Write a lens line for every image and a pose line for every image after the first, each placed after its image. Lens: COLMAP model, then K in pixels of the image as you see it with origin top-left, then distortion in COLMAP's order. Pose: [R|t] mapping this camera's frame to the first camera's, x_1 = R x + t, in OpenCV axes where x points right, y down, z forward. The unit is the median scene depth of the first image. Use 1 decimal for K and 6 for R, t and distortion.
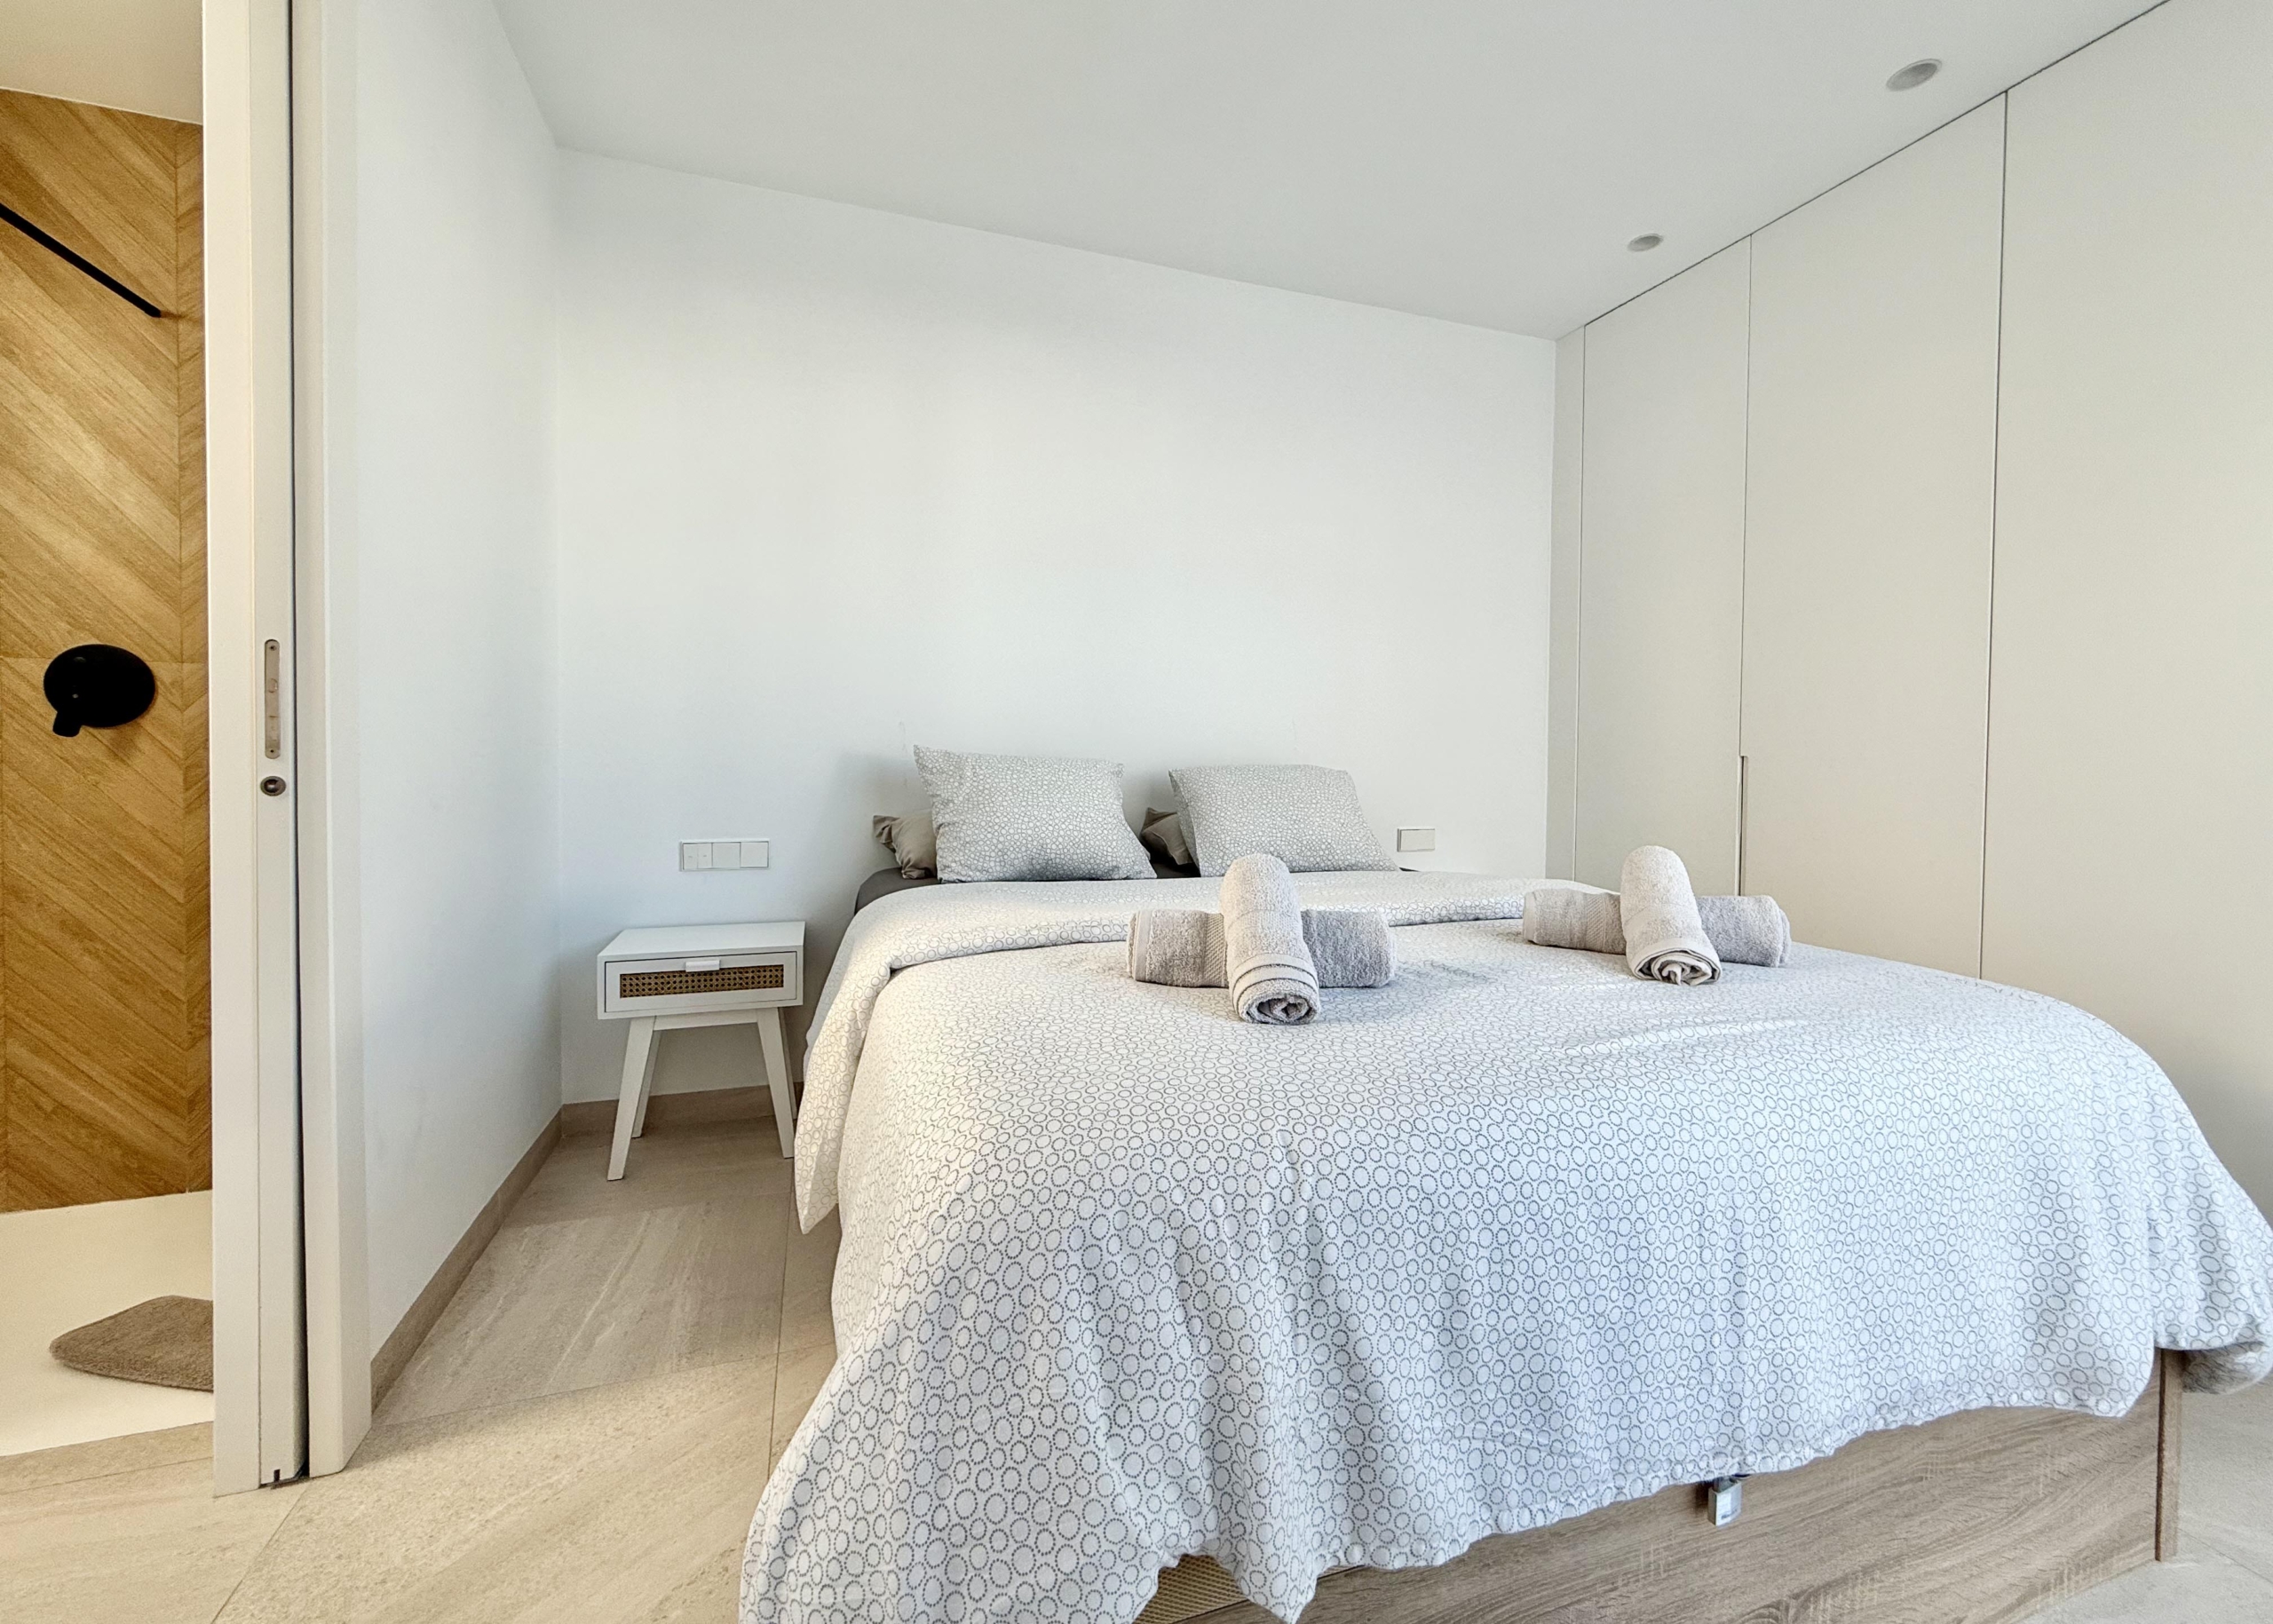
lens RADIAL K [[912.2, 0, 1124.5], [0, 912.2, 772.2], [0, 0, 1]] dist [-0.001974, 0.001207]
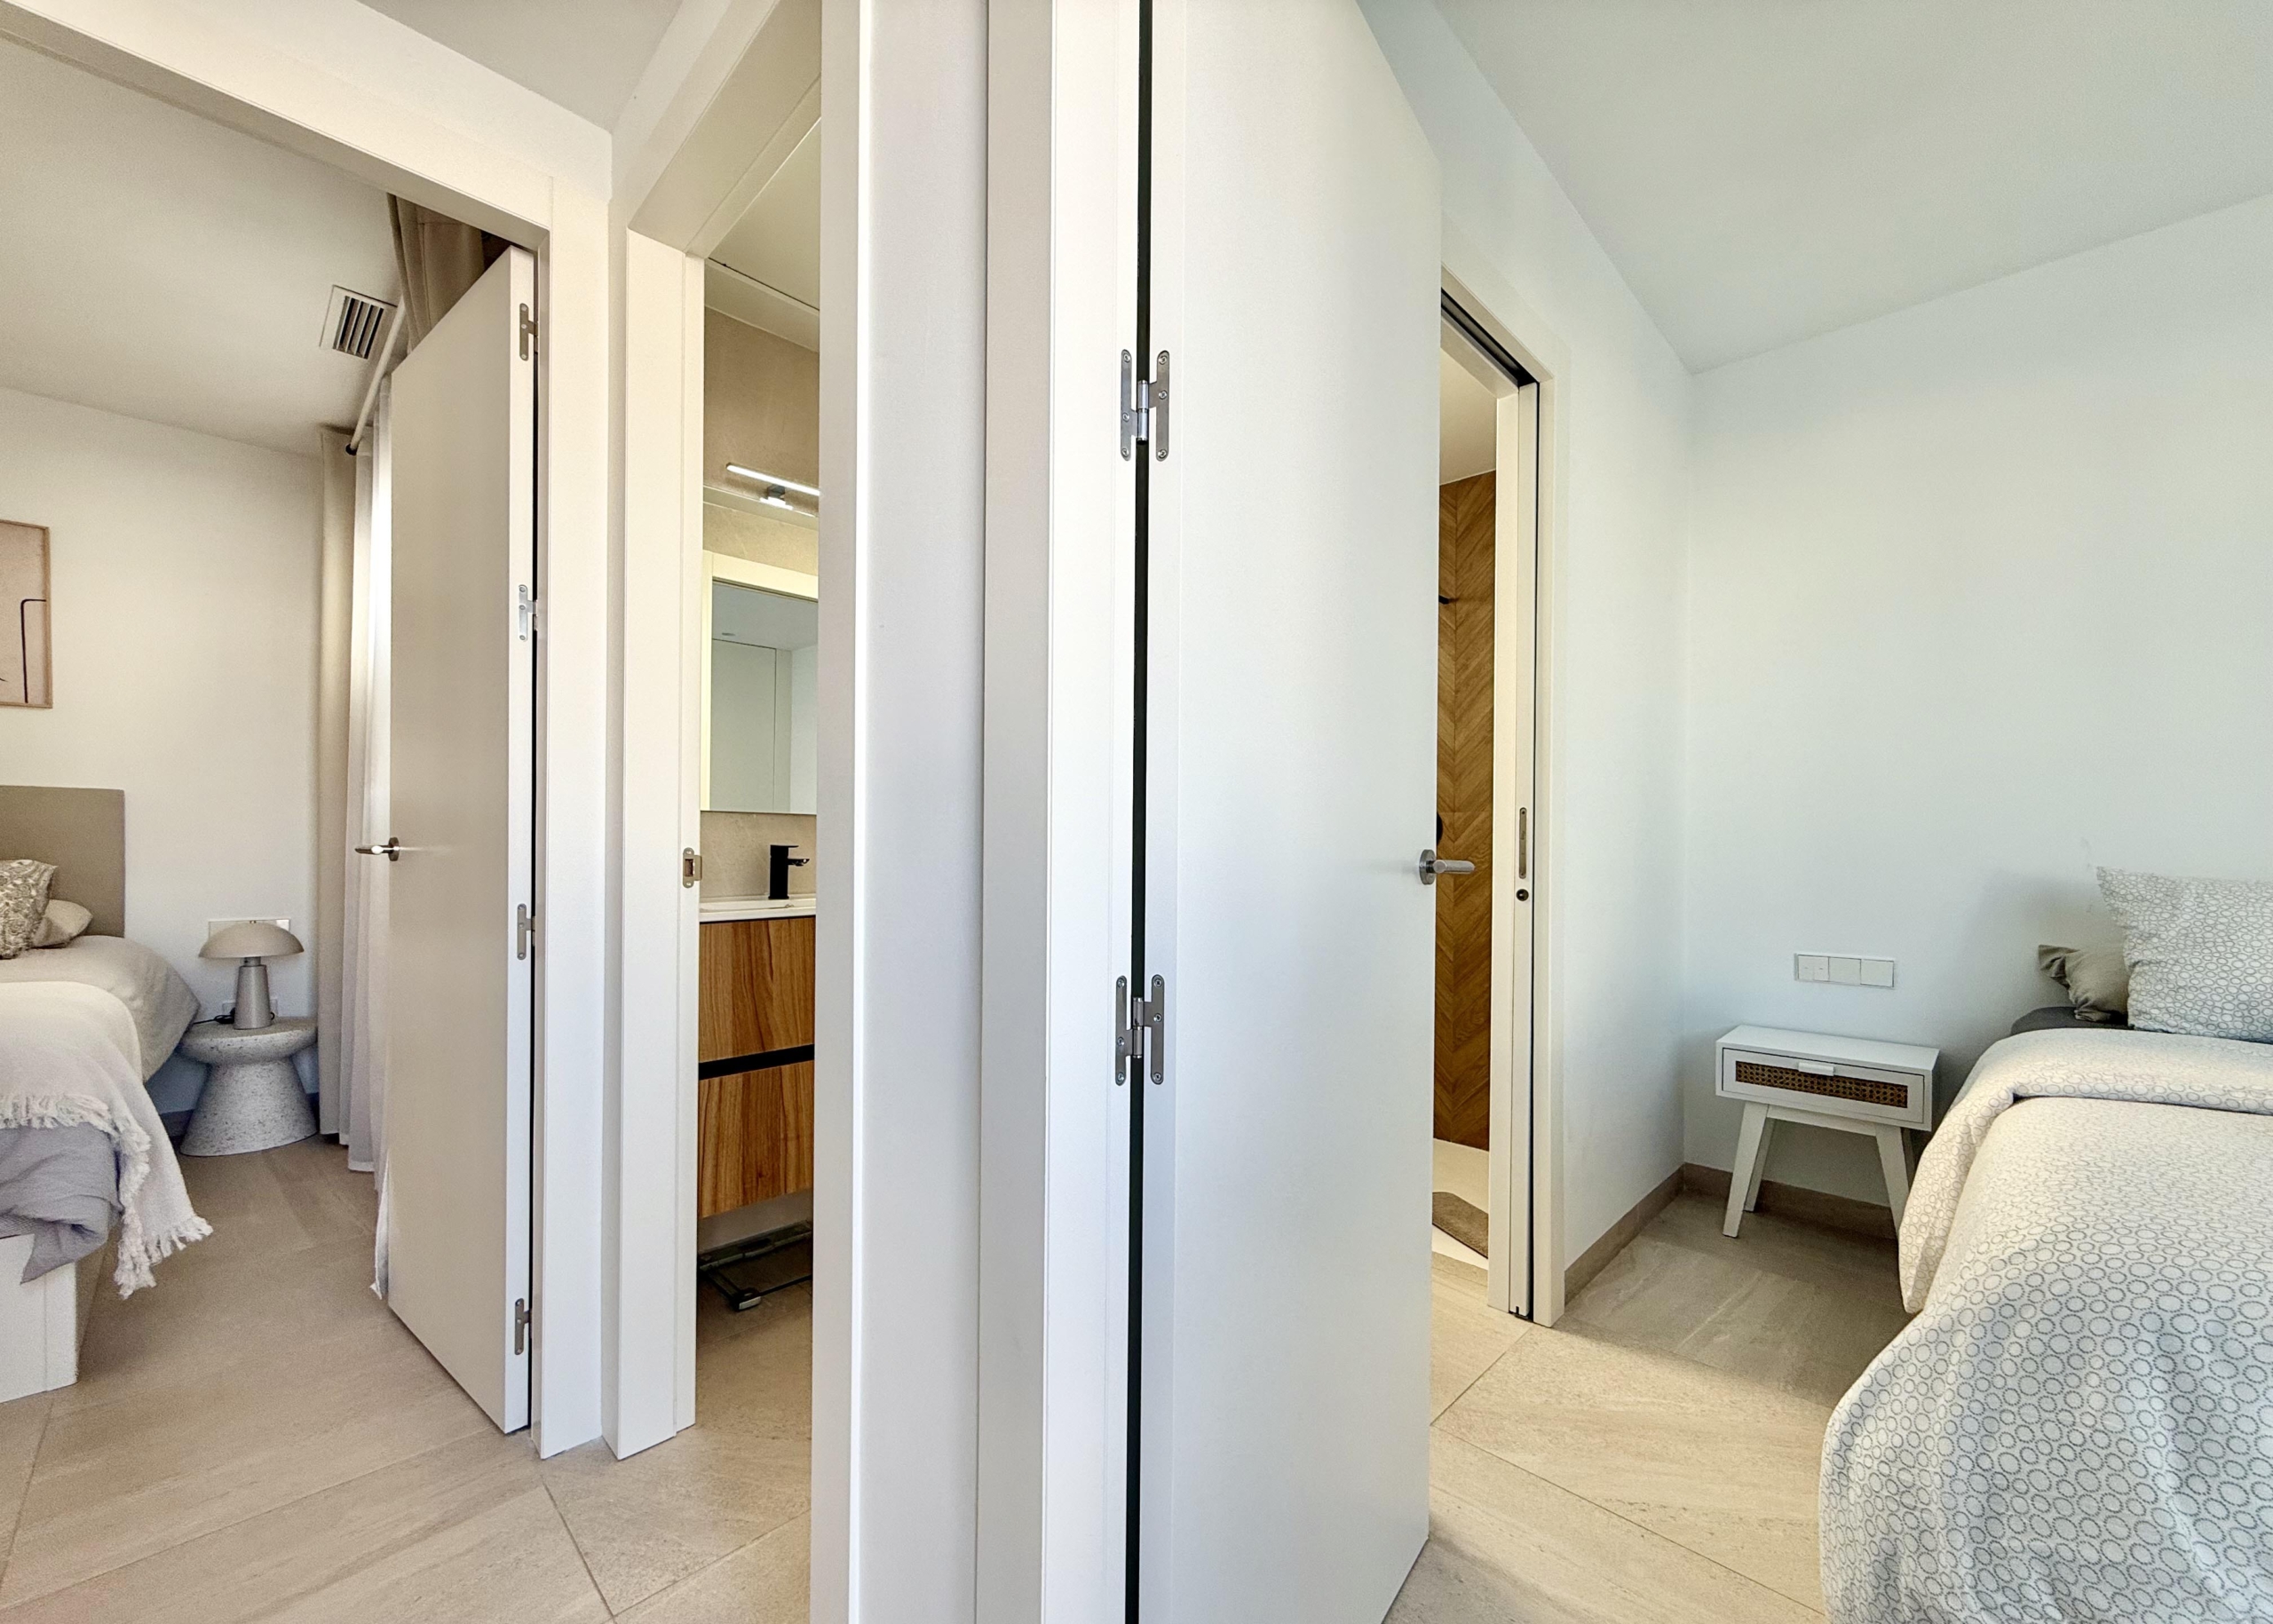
lens RADIAL K [[912.2, 0, 1133.3], [0, 912.2, 849.6], [0, 0, 1]] dist [-0.001974, 0.001207]
pose [[0.463984, -0.003766, -0.885836, 0.138874], [-0.020796, 0.999669, -0.015142, -0.017312], [0.885599, 0.025448, 0.463752, -0.260005]]
